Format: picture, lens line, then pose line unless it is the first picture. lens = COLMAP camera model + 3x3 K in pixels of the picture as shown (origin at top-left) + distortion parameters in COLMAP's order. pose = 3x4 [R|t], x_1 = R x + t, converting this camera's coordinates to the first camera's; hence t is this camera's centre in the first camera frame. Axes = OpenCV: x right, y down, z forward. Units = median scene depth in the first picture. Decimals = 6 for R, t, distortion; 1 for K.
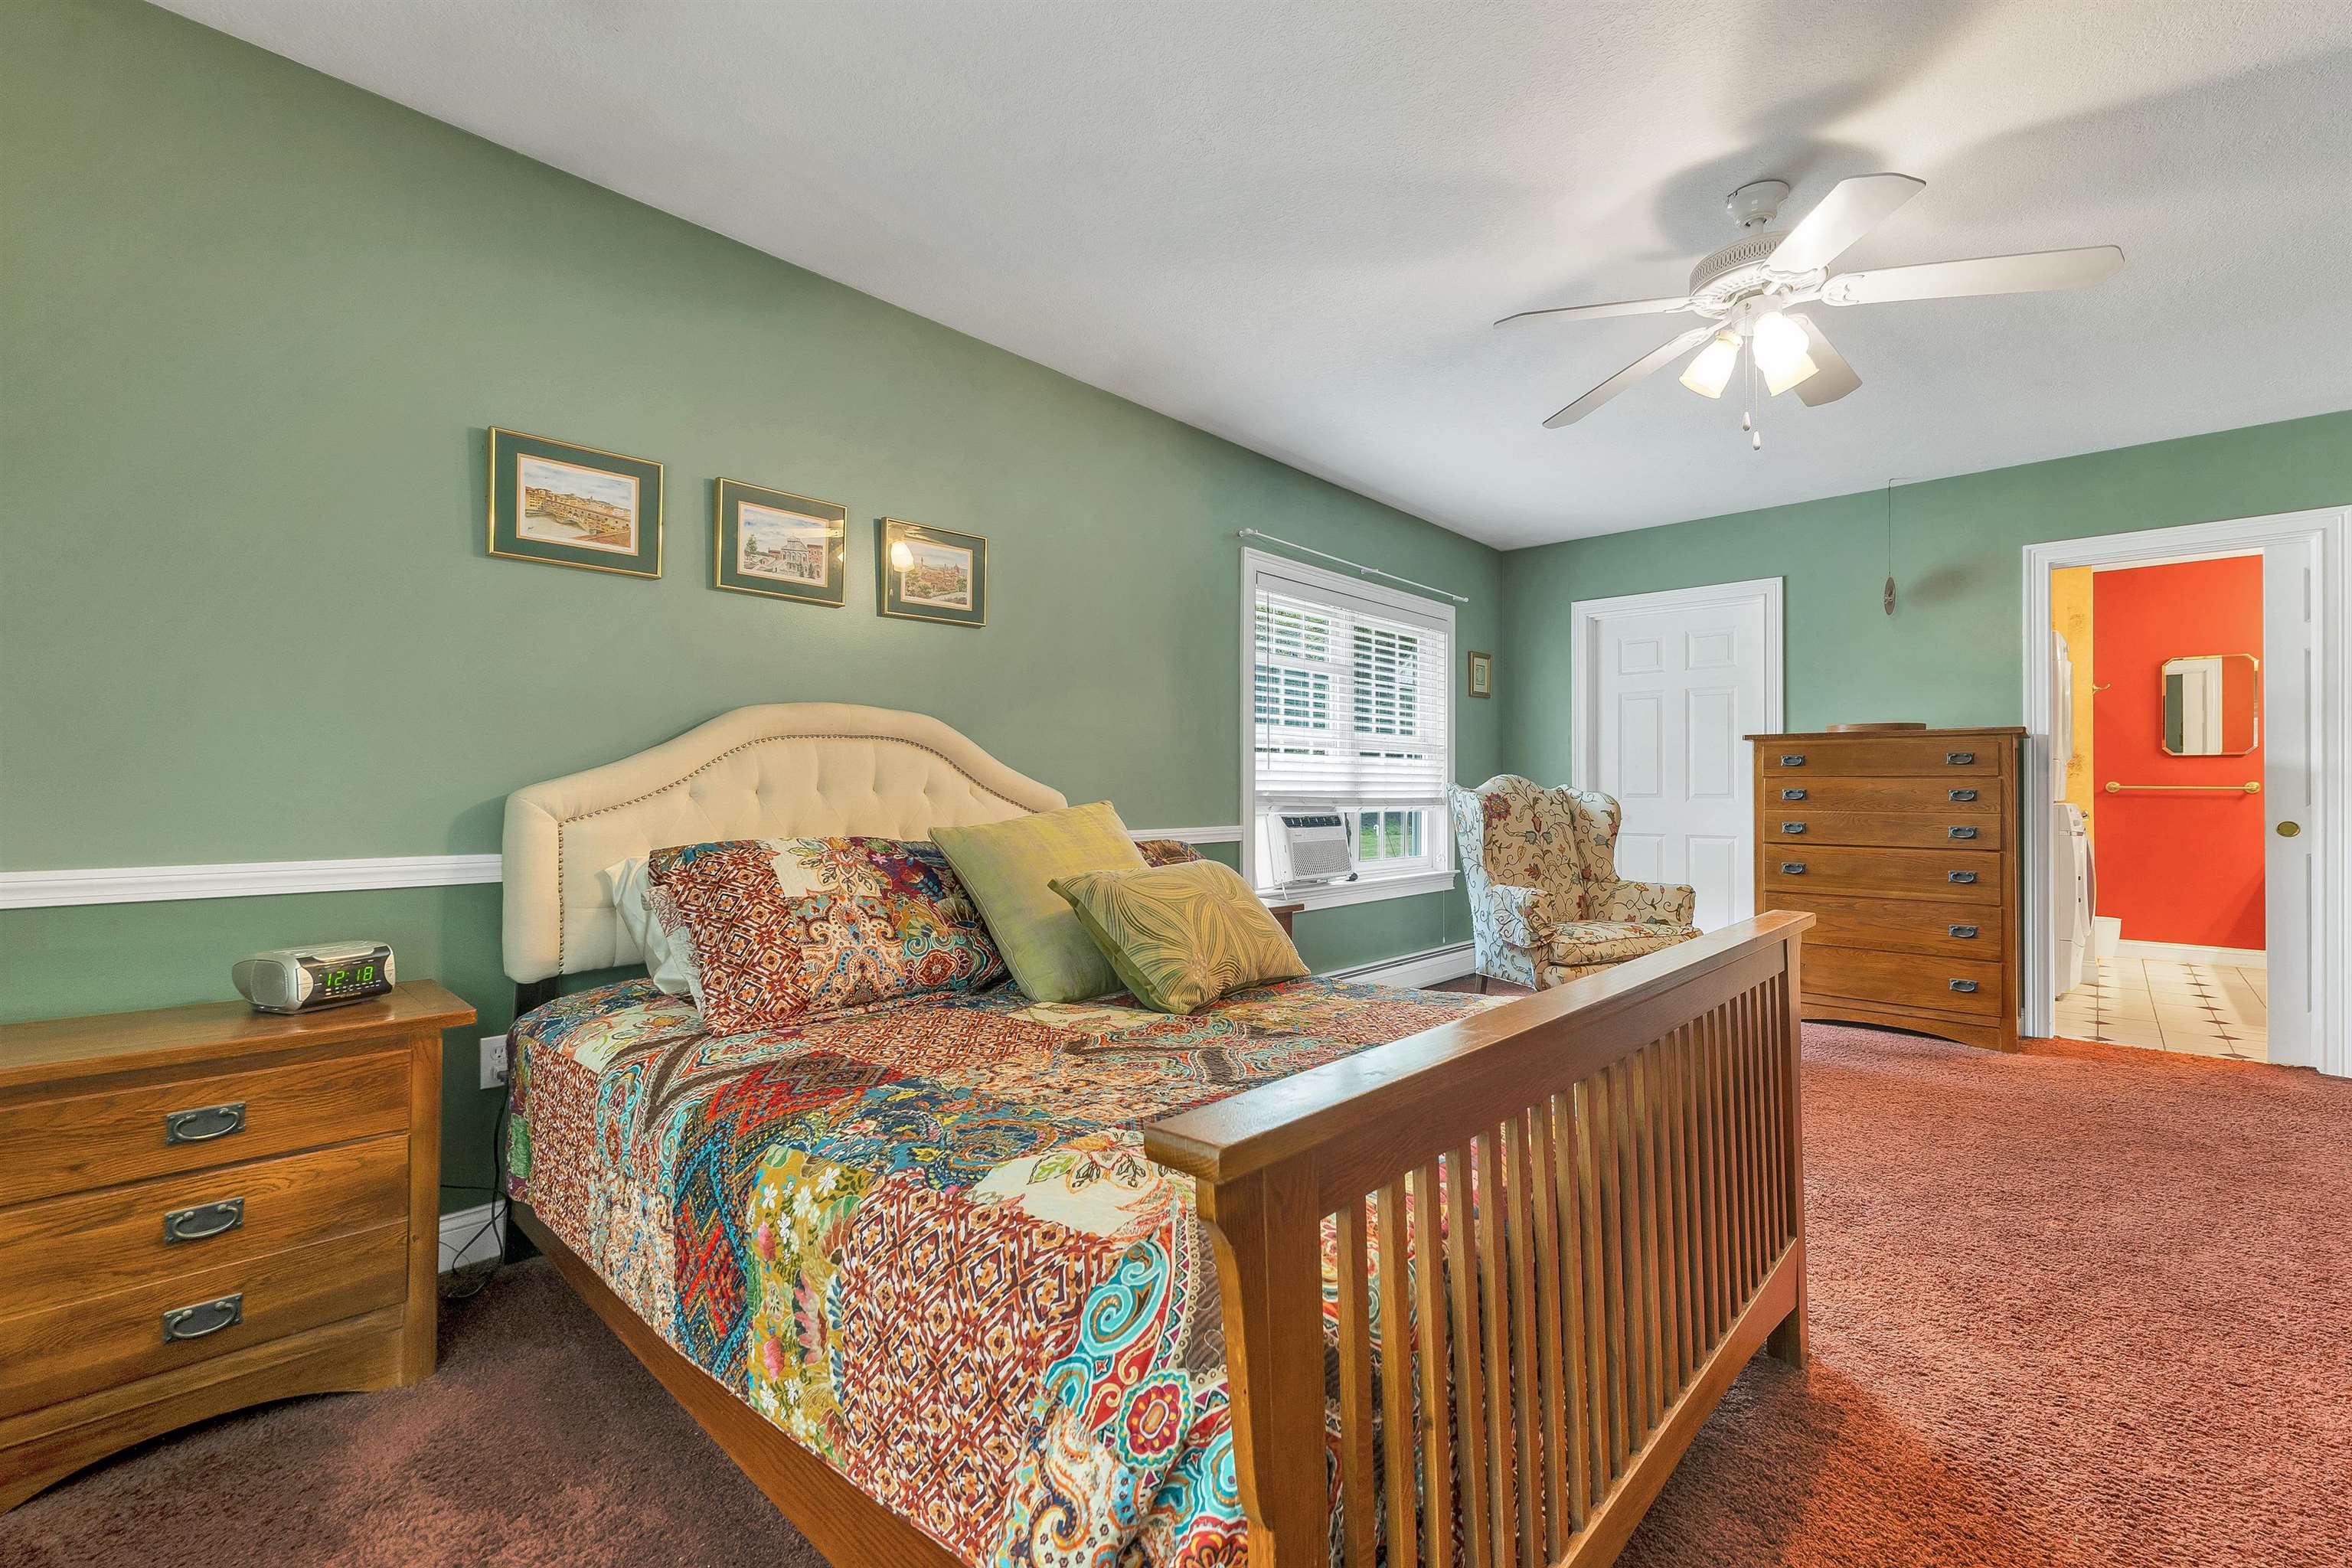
lens RADIAL K [[991.7, 0, 1176.0], [0, 991.7, 784.0], [0, 0, 1]] dist [-0.000174, 0.000014]
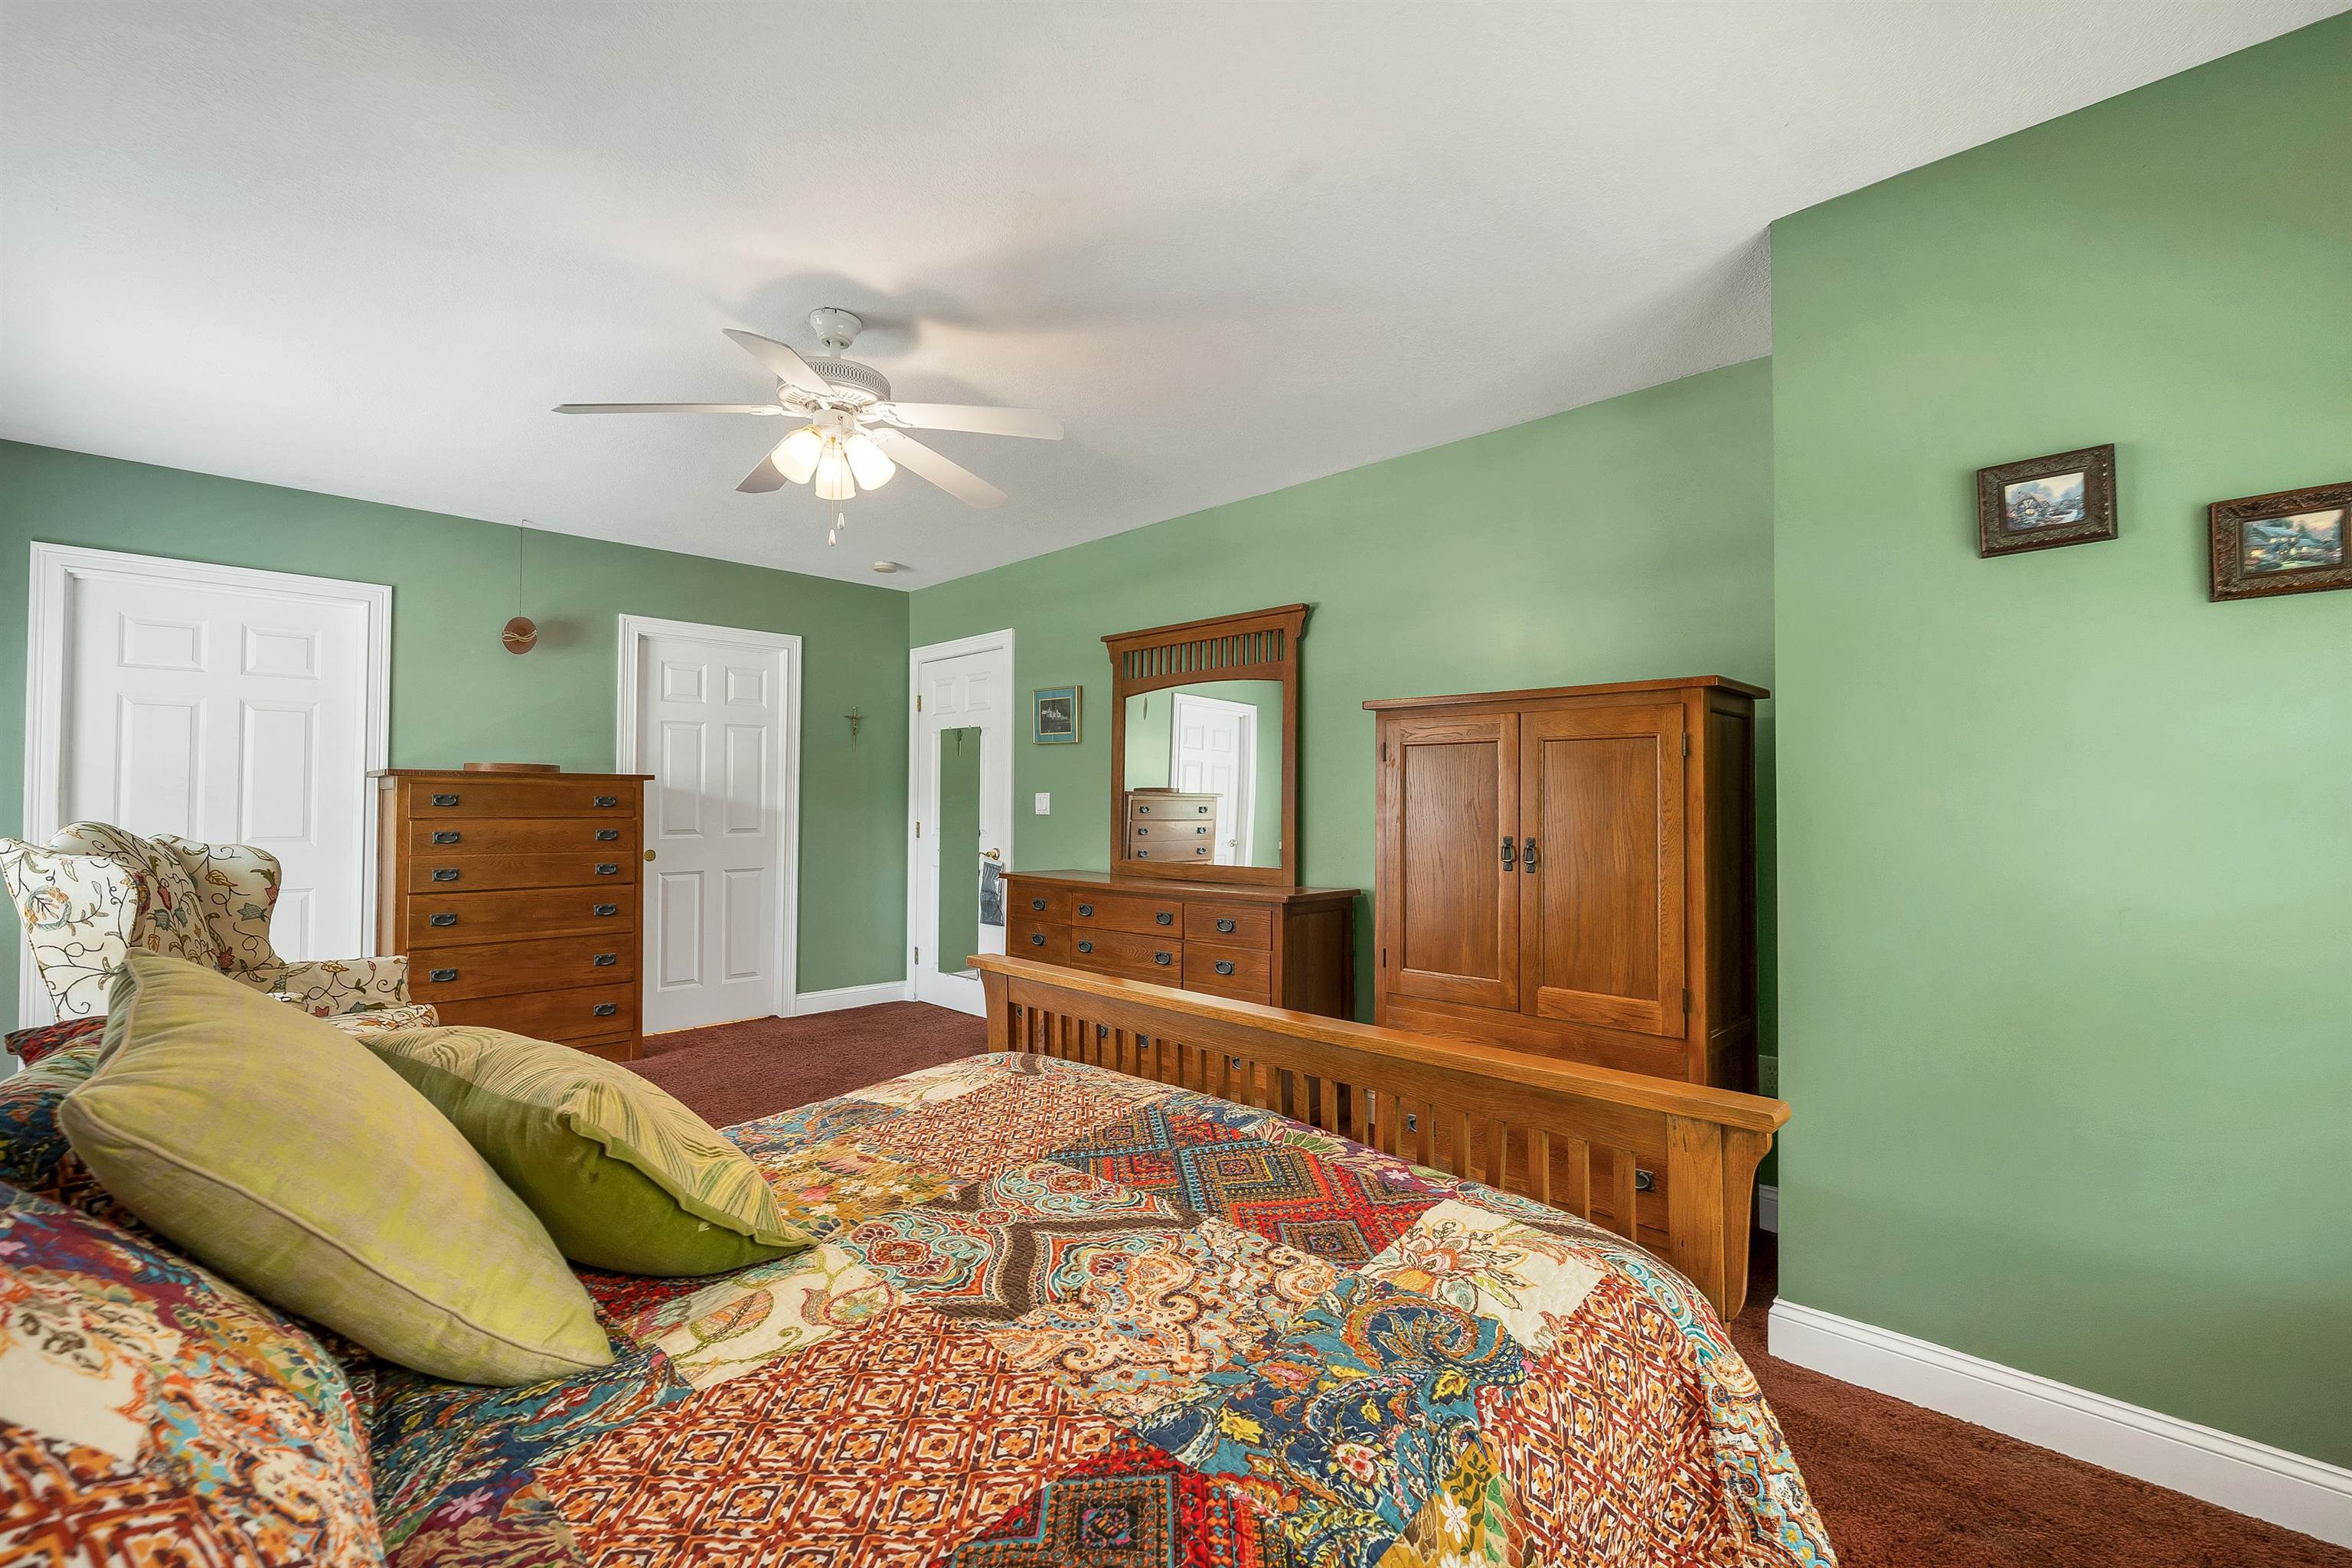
lens RADIAL K [[1019.5, 0, 1176.0], [0, 1019.5, 784.0], [0, 0, 1]] dist [0.000925, 0.000074]
pose [[0.030970, 0.017244, 0.999372, -0.303329], [-0.010452, 0.999802, -0.016928, -0.031508], [-0.999466, -0.009921, 0.031144, 0.325349]]
